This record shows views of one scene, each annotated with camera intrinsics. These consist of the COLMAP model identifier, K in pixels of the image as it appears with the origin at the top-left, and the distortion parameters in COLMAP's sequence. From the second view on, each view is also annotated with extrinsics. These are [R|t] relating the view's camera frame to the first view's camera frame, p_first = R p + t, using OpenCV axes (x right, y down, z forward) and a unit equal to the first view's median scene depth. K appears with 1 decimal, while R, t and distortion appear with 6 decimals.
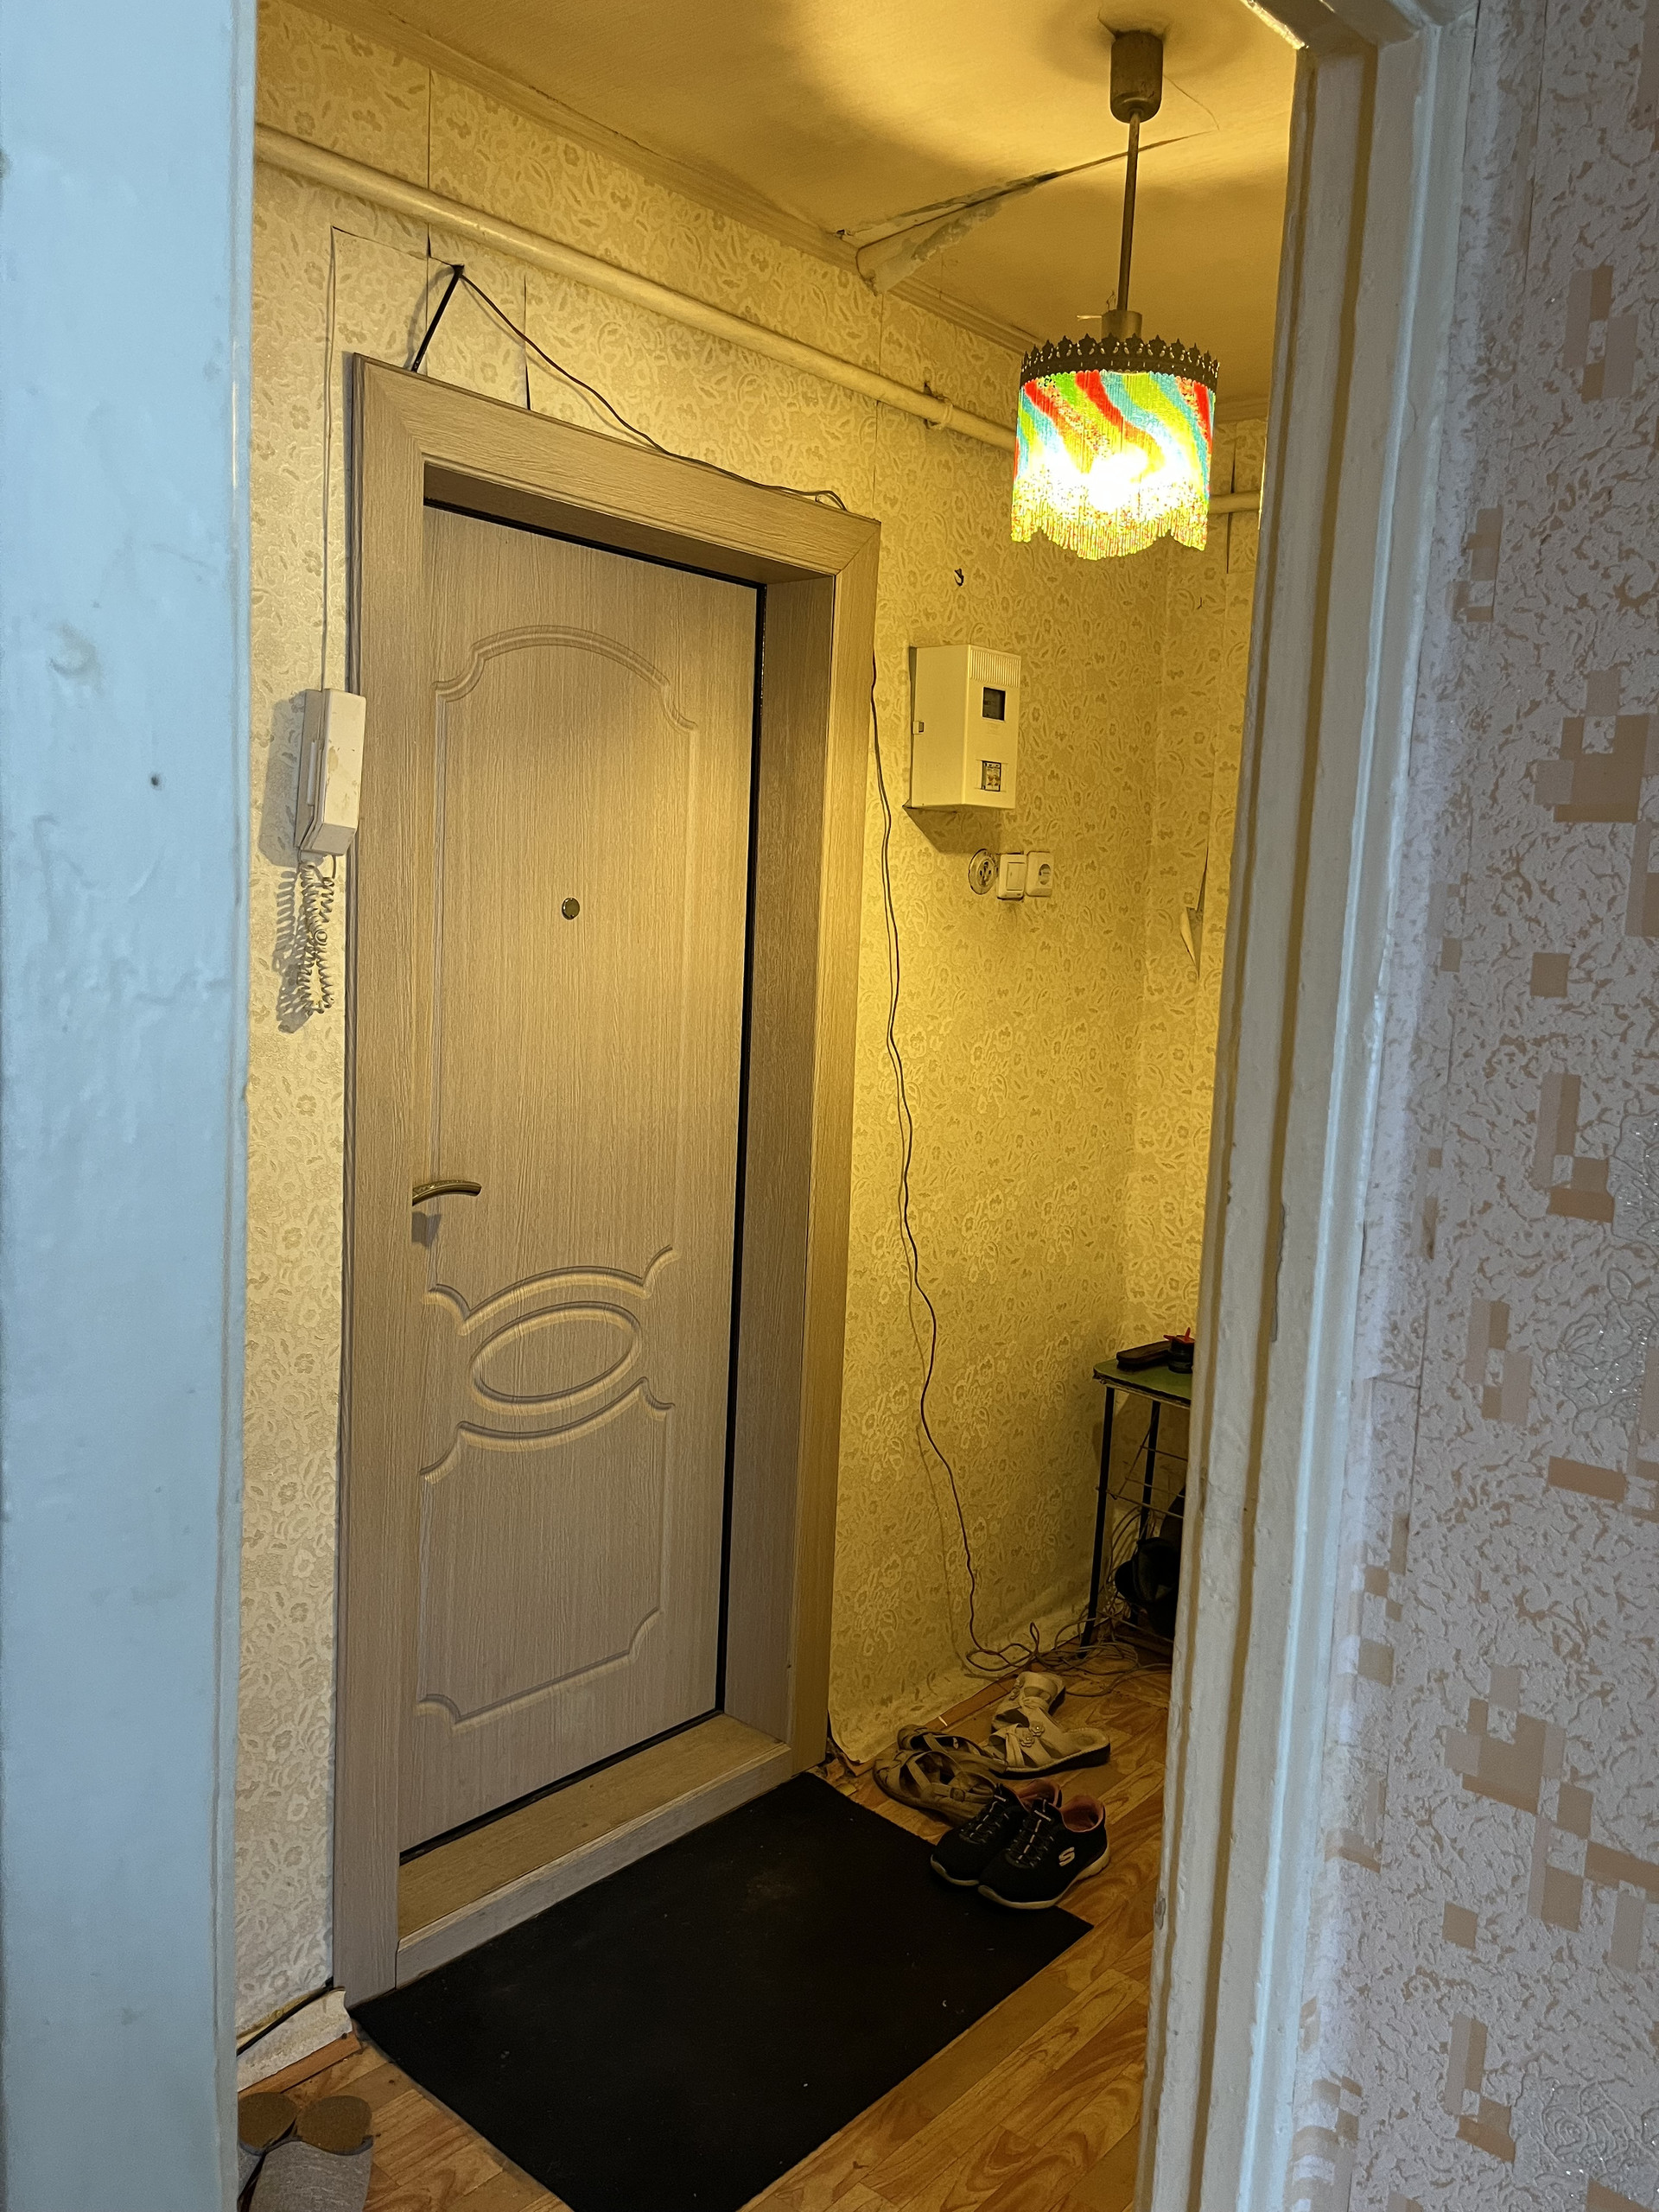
lens RADIAL K [[1665.8, 0, 845.9], [0, 1665.8, 1102.8], [0, 0, 1]] dist [0.063880, -0.089177]
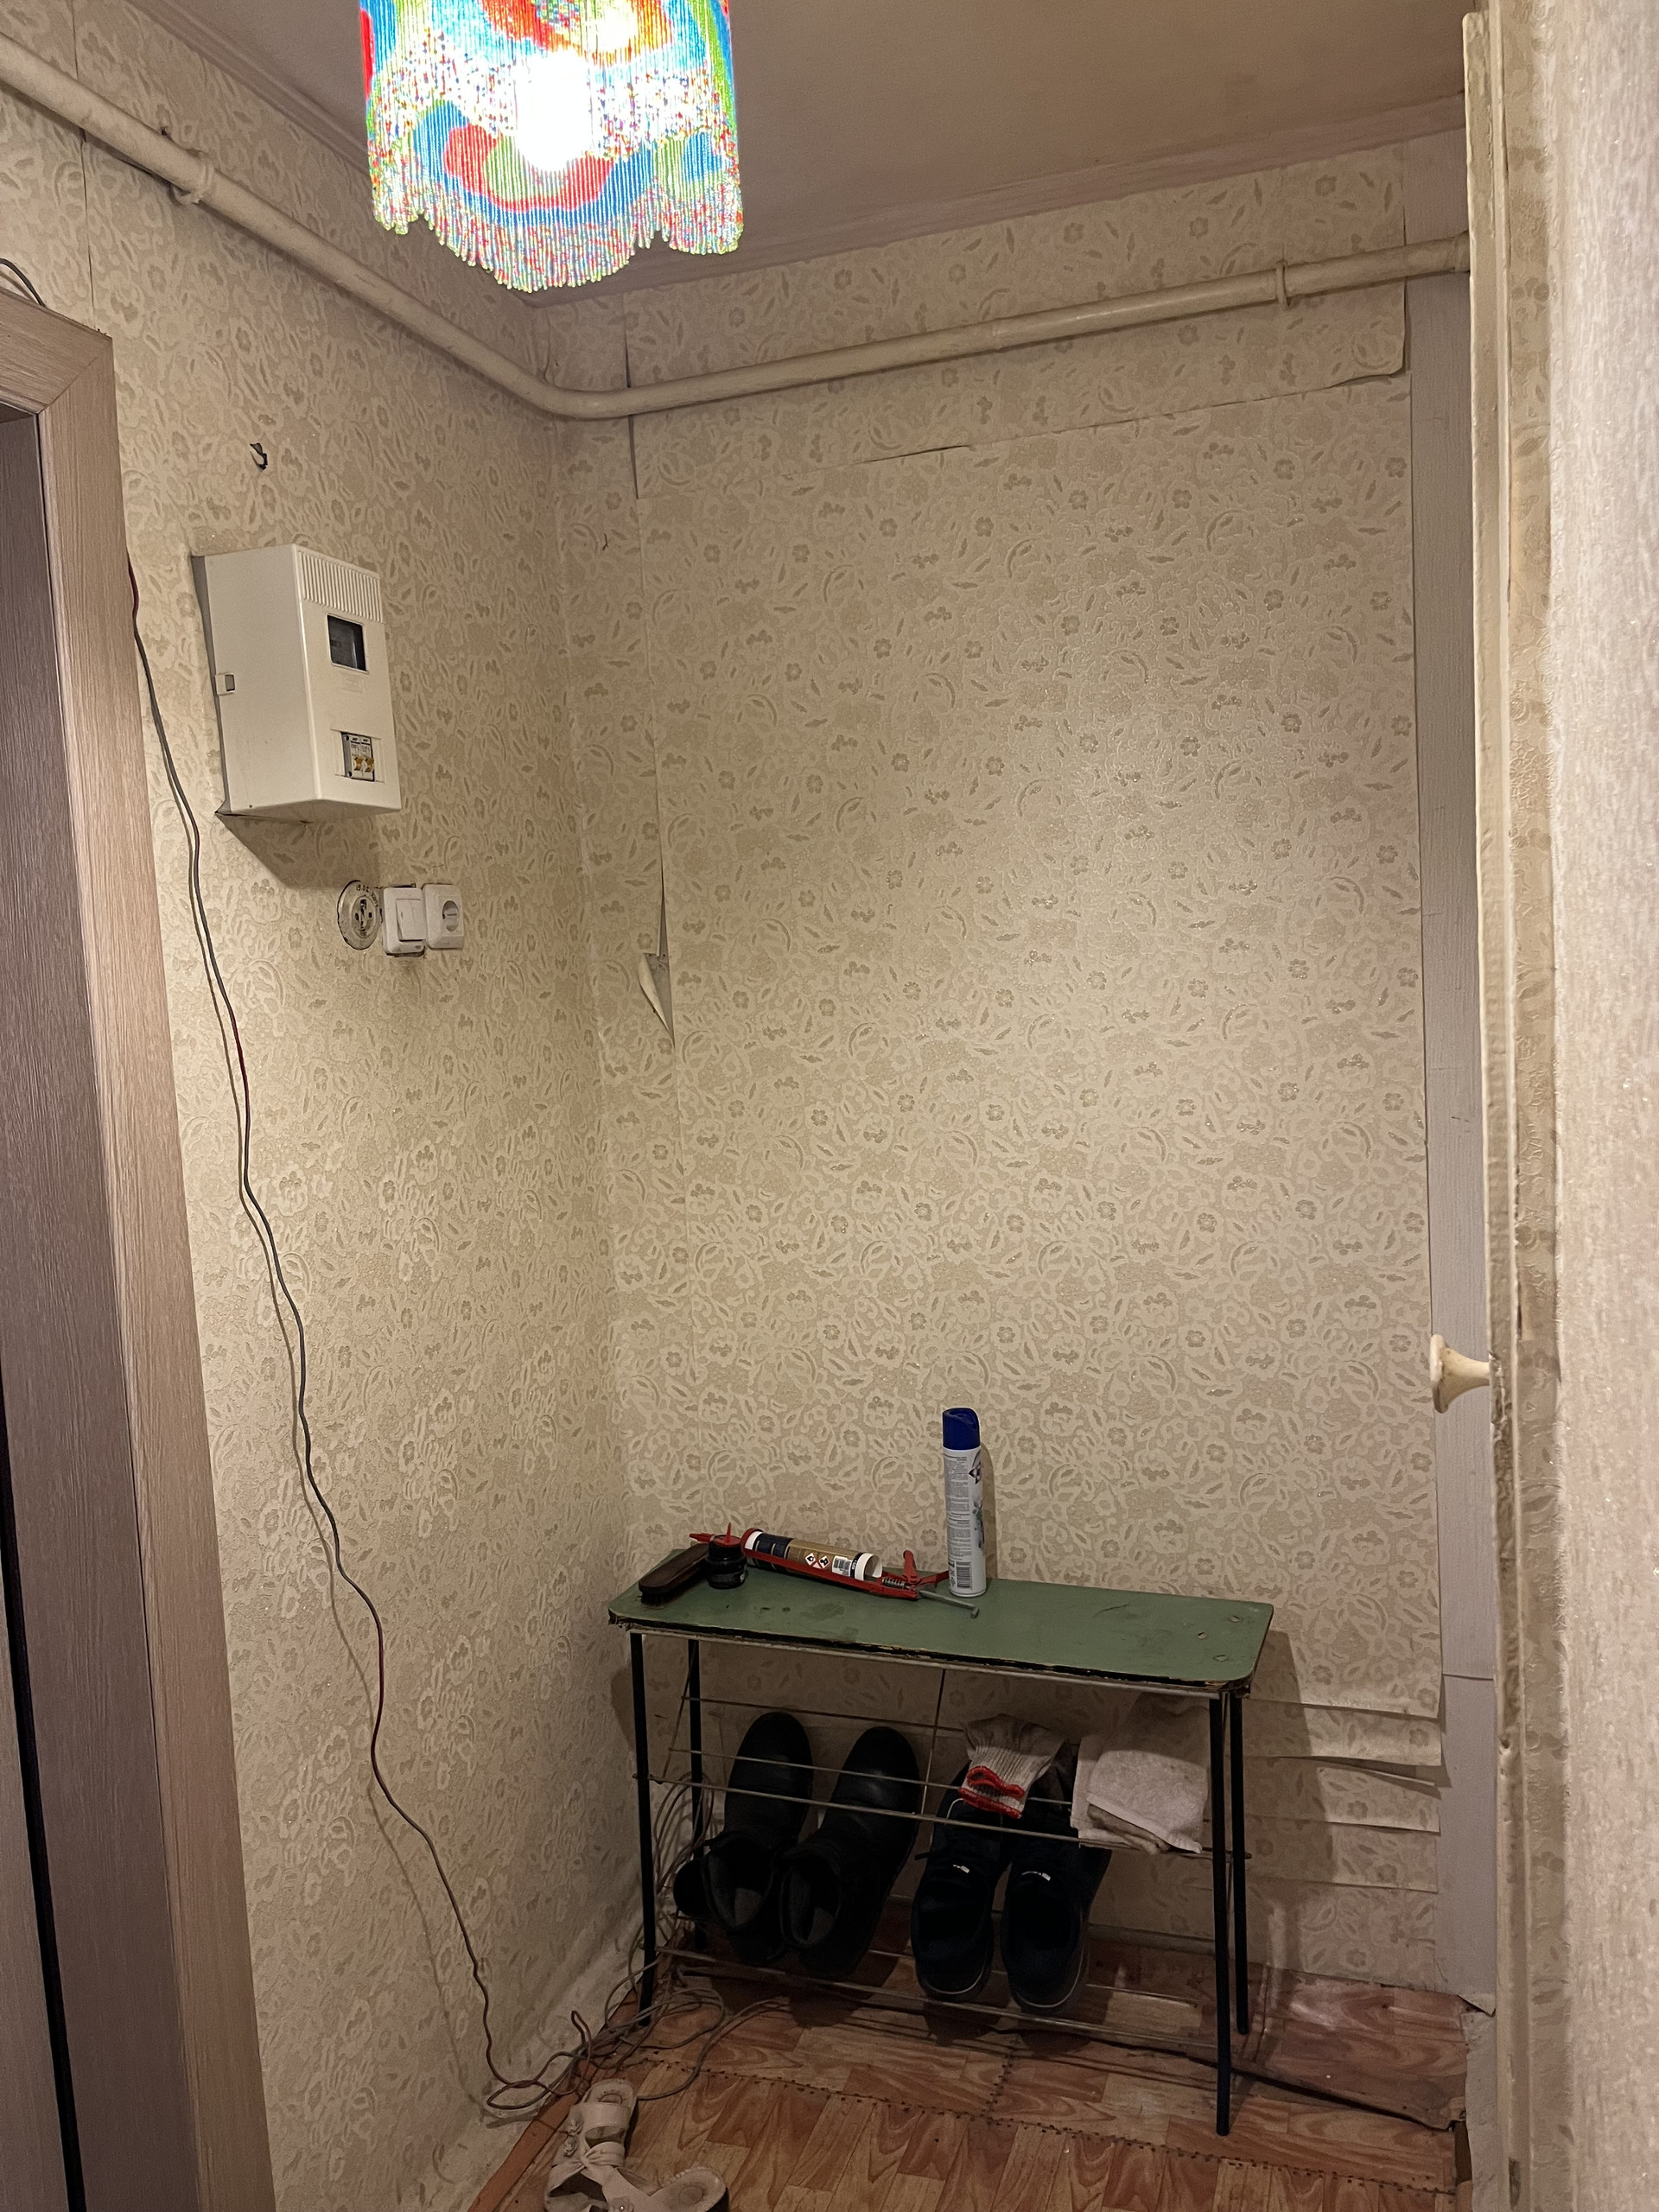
lens RADIAL K [[1665.8, 0, 840.5], [0, 1665.8, 1120.6], [0, 0, 1]] dist [0.063880, -0.089177]
pose [[0.920803, -0.124248, 0.369707, 0.003207], [0.141187, 0.989801, -0.019001, -0.020676], [-0.363576, 0.069694, 0.928954, 0.340060]]
